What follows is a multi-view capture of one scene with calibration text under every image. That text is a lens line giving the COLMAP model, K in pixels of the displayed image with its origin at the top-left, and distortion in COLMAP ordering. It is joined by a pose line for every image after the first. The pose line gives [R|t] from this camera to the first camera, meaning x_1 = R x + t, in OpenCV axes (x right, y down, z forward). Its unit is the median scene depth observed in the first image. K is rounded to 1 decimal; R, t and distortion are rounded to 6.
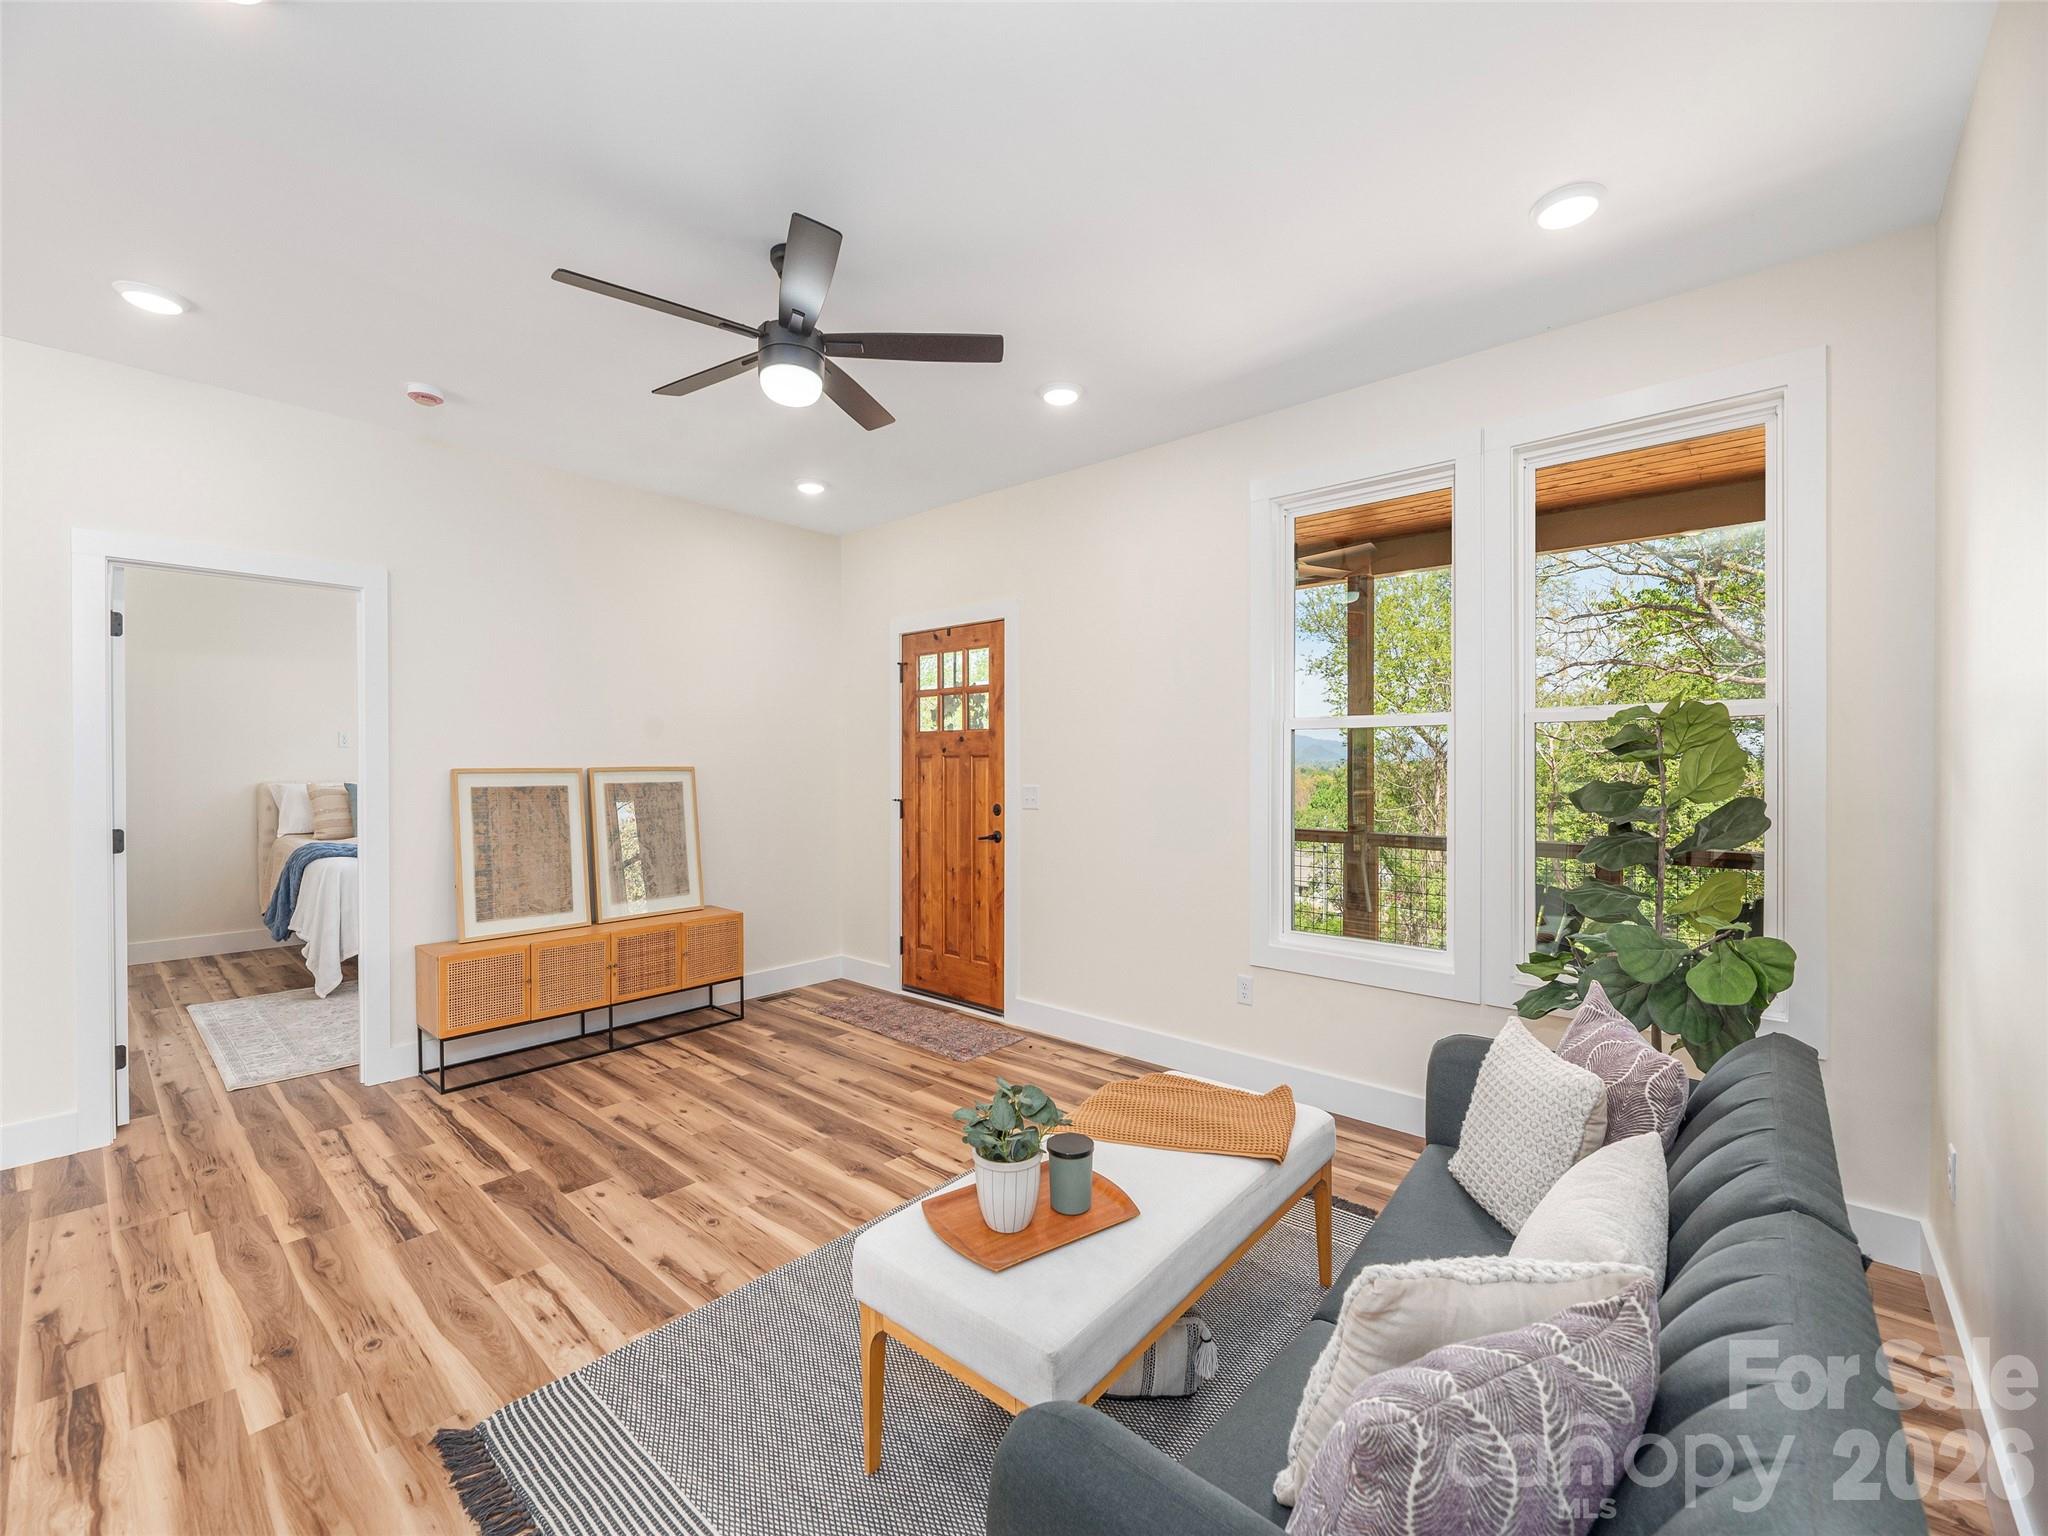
lens RADIAL K [[856.2, 0, 1016.7], [0, 856.2, 766.9], [0, 0, 1]] dist [-0.000629, -0.000351]
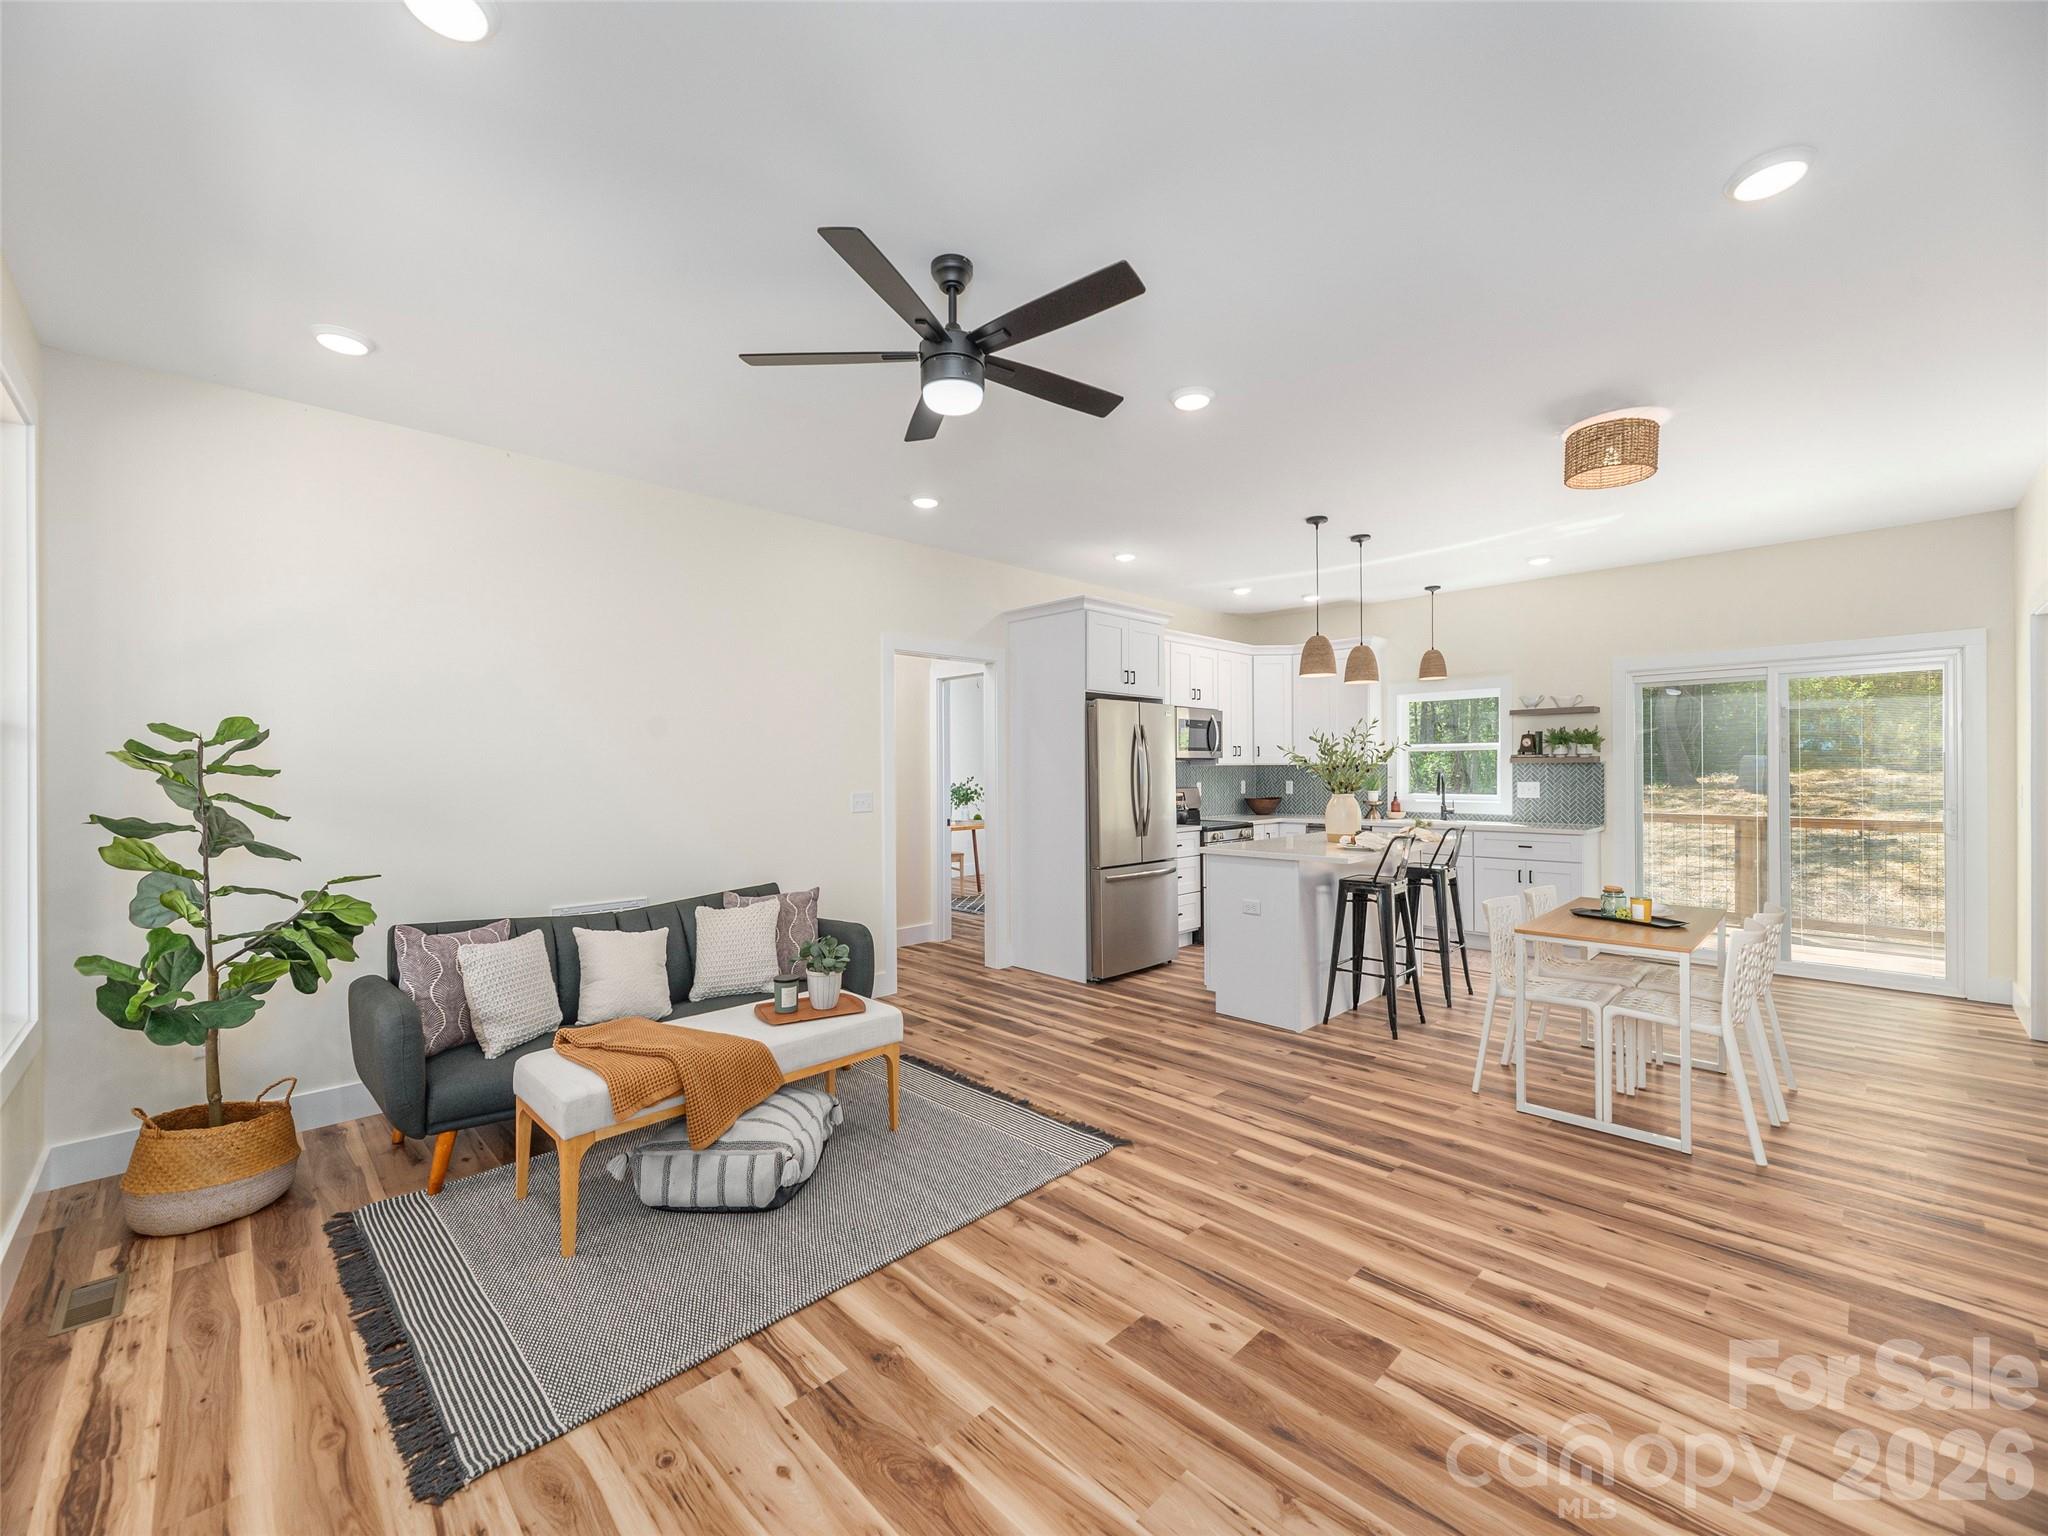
lens RADIAL K [[835.3, 0, 1022.0], [0, 835.3, 774.6], [0, 0, 1]] dist [0.000711, -0.000300]
pose [[-0.997498, 0.008254, 0.070213, -0.274770], [0.009151, 0.999880, 0.012470, -0.008648], [-0.070102, 0.013082, -0.997454, 1.315557]]
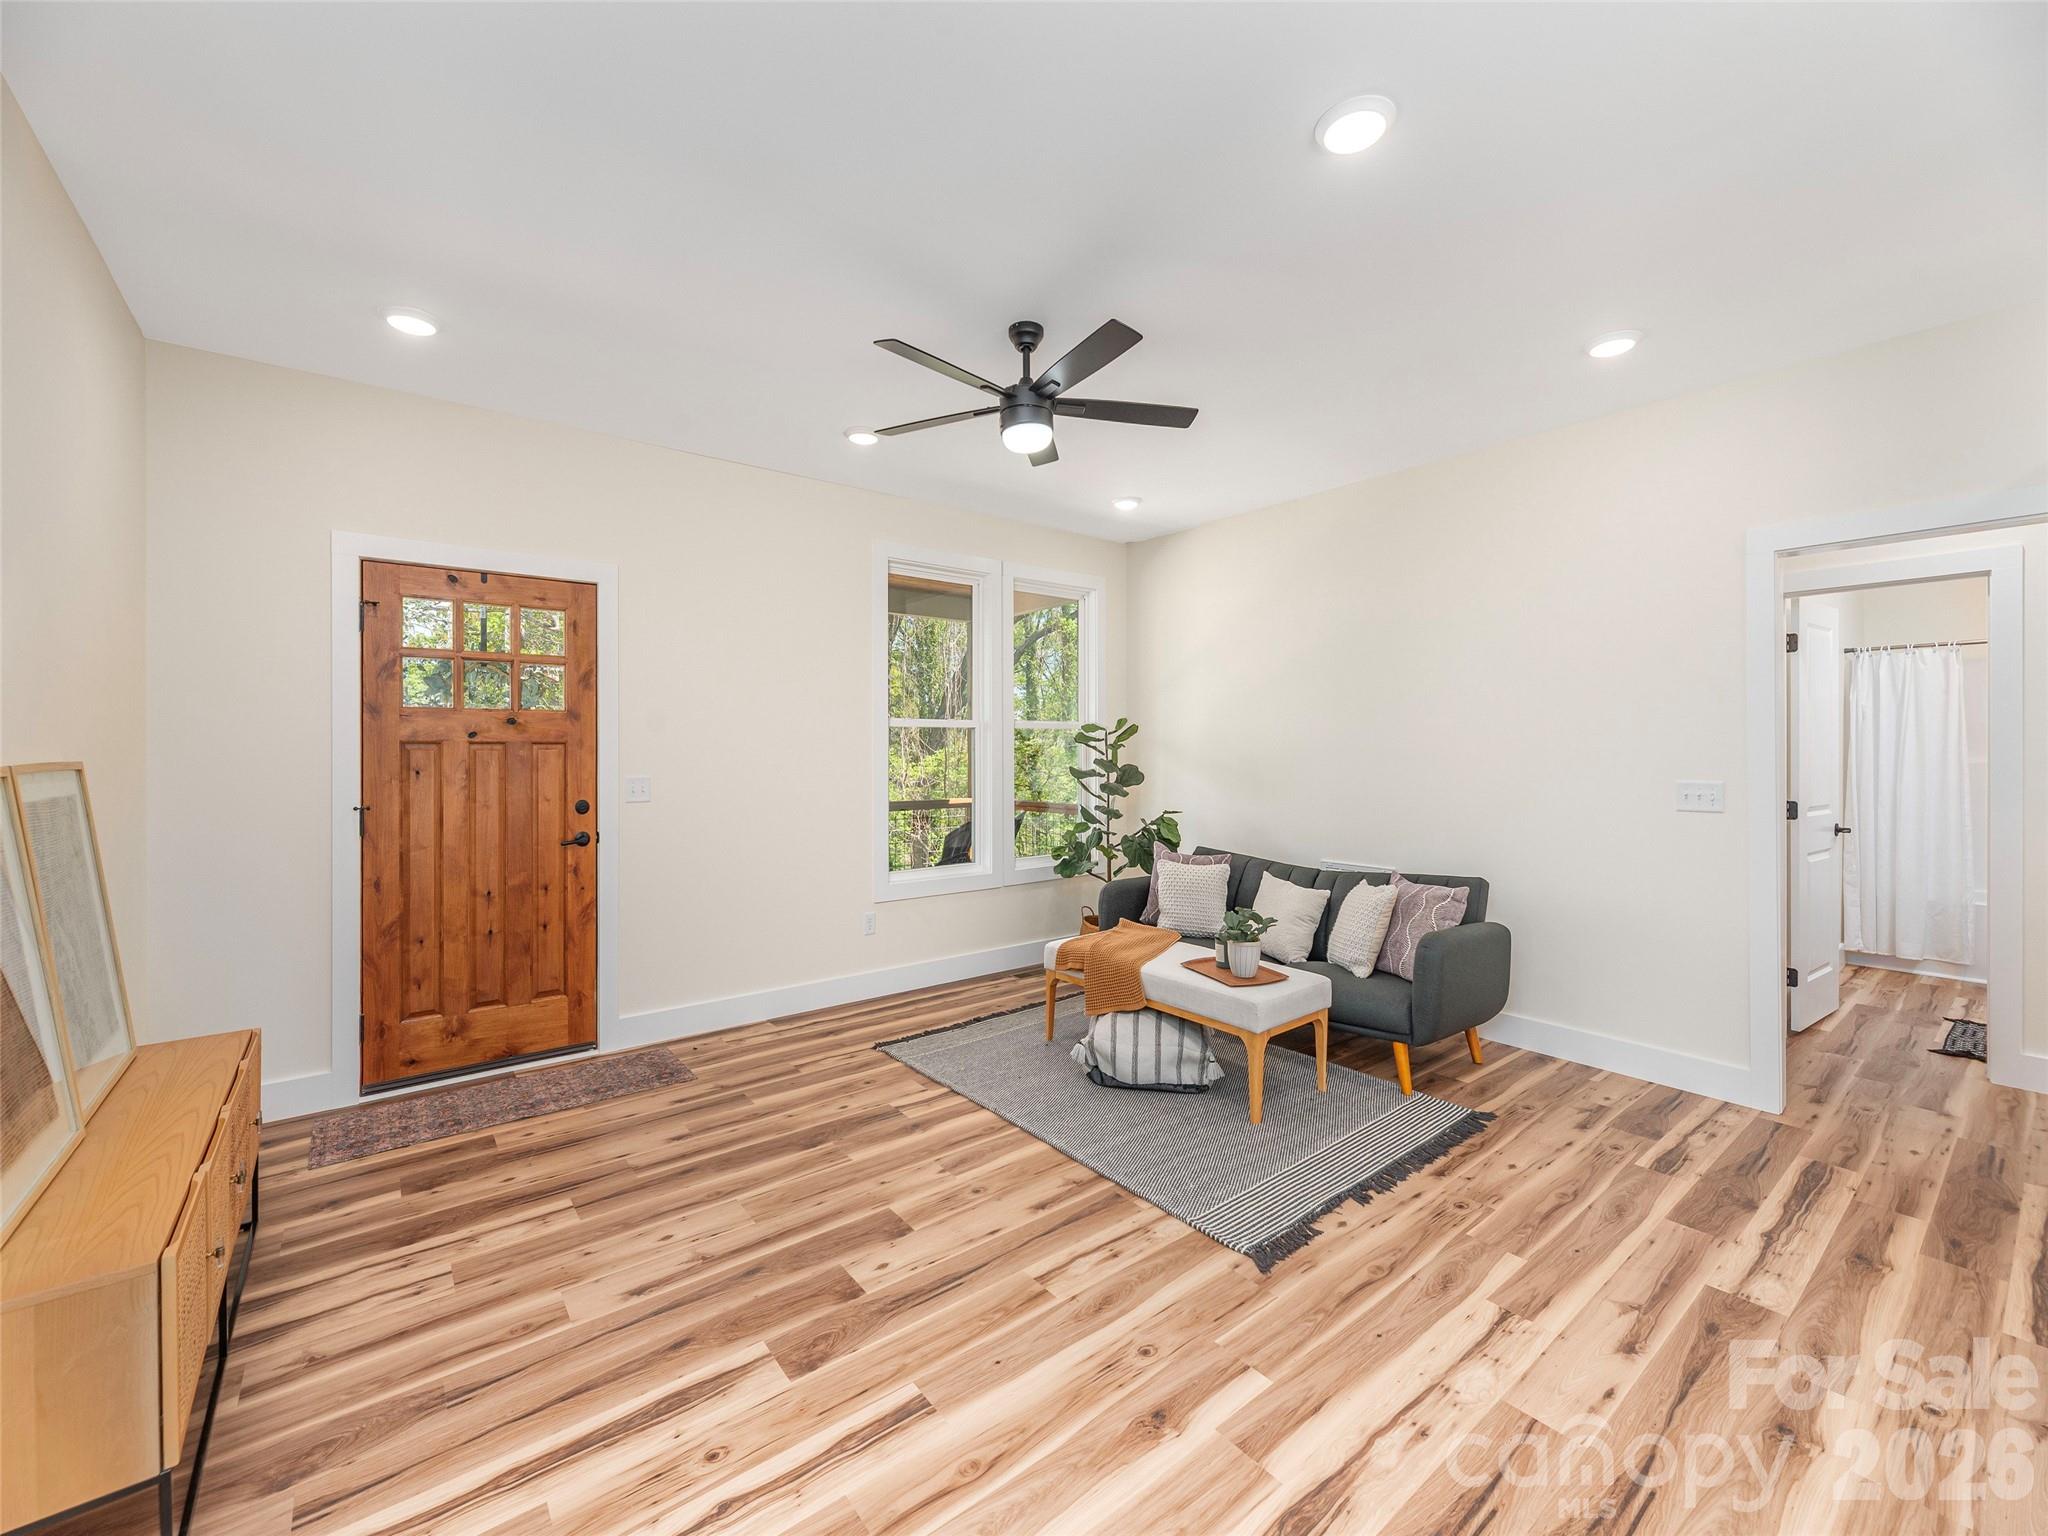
lens RADIAL K [[835.3, 0, 1021.9], [0, 835.3, 752.3], [0, 0, 1]] dist [0.000711, -0.000300]
pose [[0.175788, -0.001863, 0.984426, -0.945648], [0.006849, 0.999976, 0.000669, -0.001860], [-0.984404, 0.006624, 0.175797, 0.536889]]
